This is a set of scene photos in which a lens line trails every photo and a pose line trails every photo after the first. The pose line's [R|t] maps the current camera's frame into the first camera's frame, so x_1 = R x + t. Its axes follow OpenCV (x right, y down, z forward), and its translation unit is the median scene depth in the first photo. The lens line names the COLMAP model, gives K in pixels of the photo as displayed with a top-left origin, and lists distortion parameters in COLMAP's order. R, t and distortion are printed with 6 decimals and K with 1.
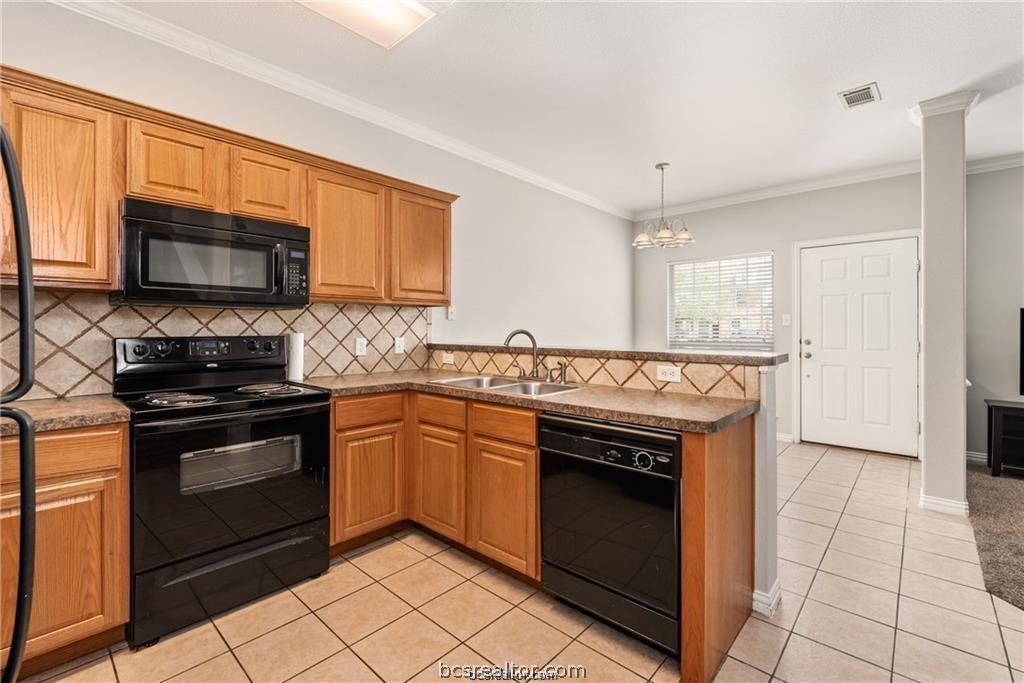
lens RADIAL K [[447.8, 0, 510.3], [0, 447.8, 326.6], [0, 0, 1]] dist [0.000277, 0.000085]
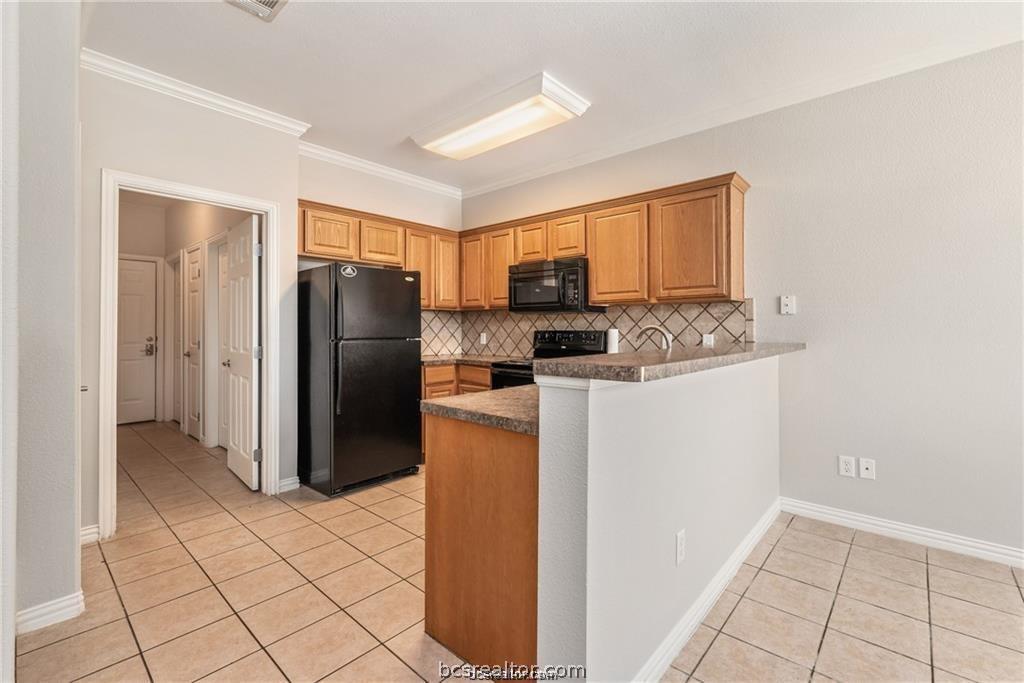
lens RADIAL K [[447.8, 0, 510.3], [0, 447.8, 326.6], [0, 0, 1]] dist [0.000277, 0.000085]
pose [[0.005765, -0.001642, -0.999982, 0.917581], [0.006281, 0.999979, -0.001606, 0.007247], [0.999964, -0.006272, 0.005775, 0.689938]]
